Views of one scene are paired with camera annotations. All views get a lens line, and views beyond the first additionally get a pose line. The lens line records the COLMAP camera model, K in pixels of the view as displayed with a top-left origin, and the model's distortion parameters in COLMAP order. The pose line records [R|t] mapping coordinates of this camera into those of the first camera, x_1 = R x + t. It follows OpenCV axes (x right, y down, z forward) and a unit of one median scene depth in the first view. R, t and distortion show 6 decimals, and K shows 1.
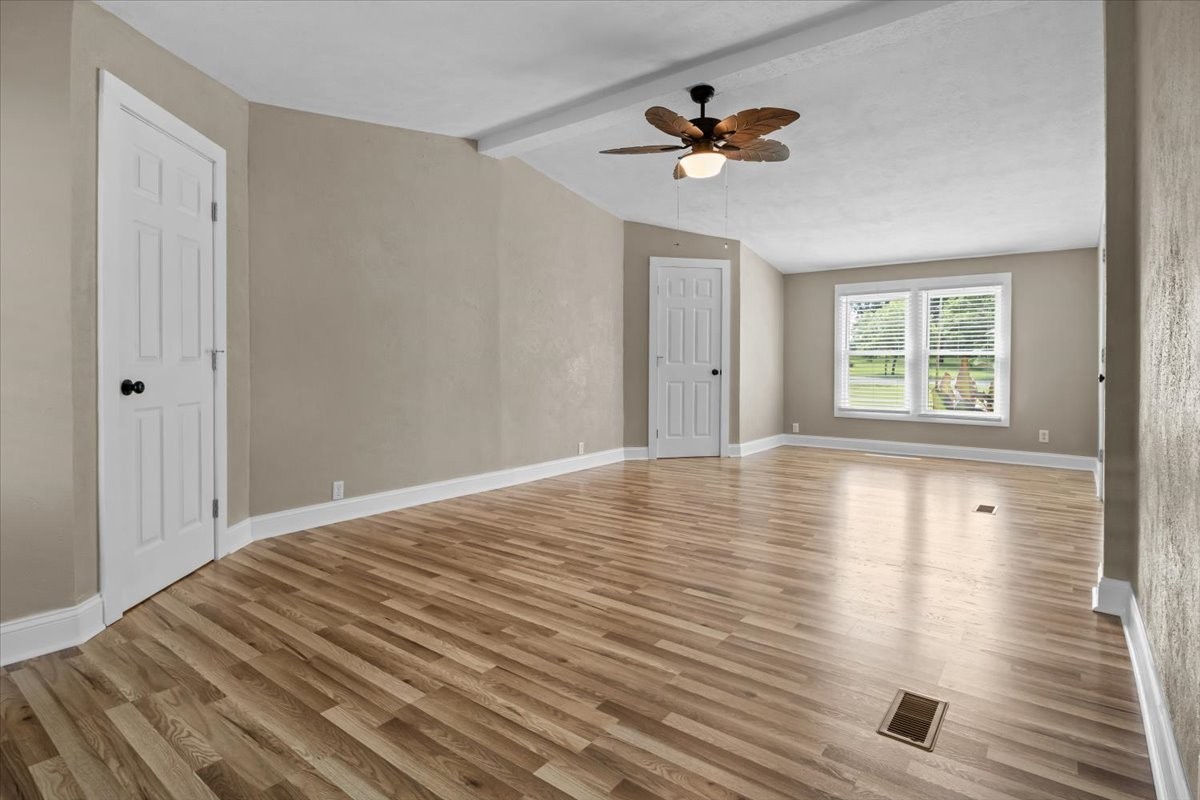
lens RADIAL K [[604.3, 0, 615.8], [0, 604.3, 368.7], [0, 0, 1]] dist [-0.001321, -0.001614]
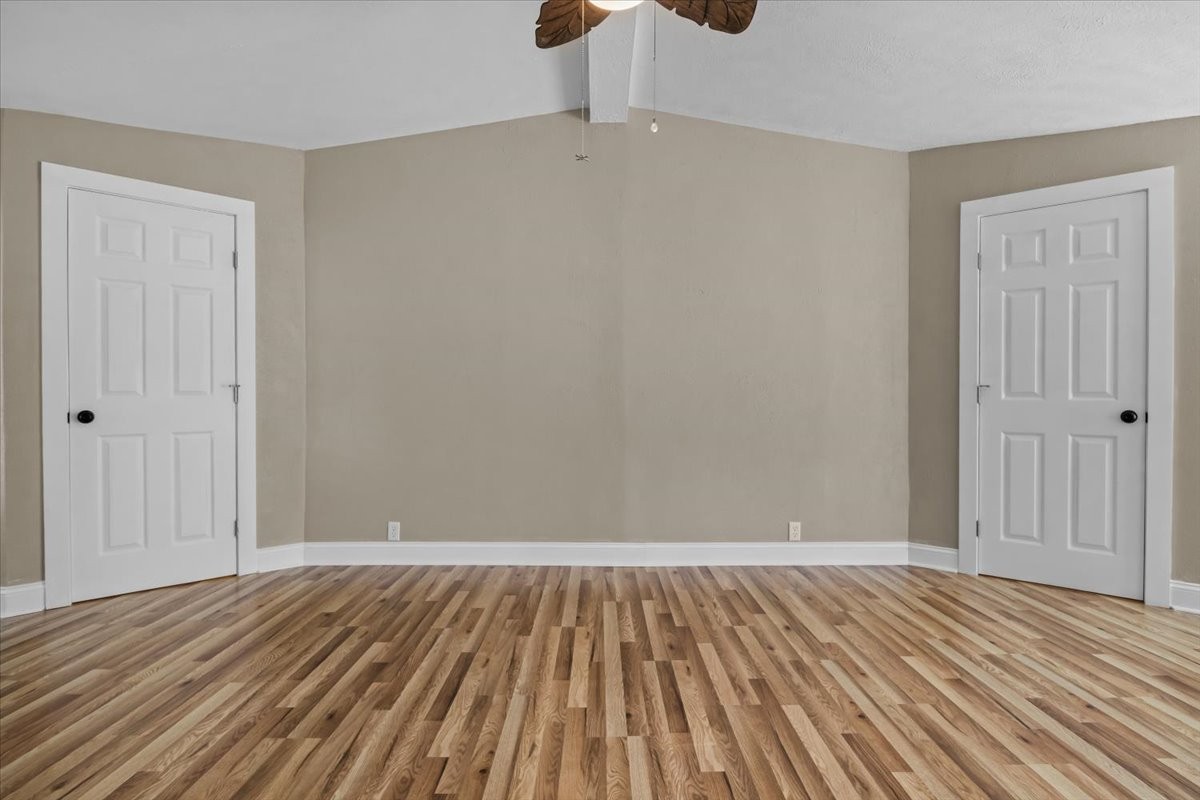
lens RADIAL K [[604.3, 0, 601.8], [0, 604.3, 398.6], [0, 0, 1]] dist [-0.001321, -0.001614]
pose [[0.605924, 0.005060, -0.795507, 0.385596], [-0.007196, 0.999974, 0.000879, -0.007747], [0.795490, 0.005192, 0.605944, 0.535441]]
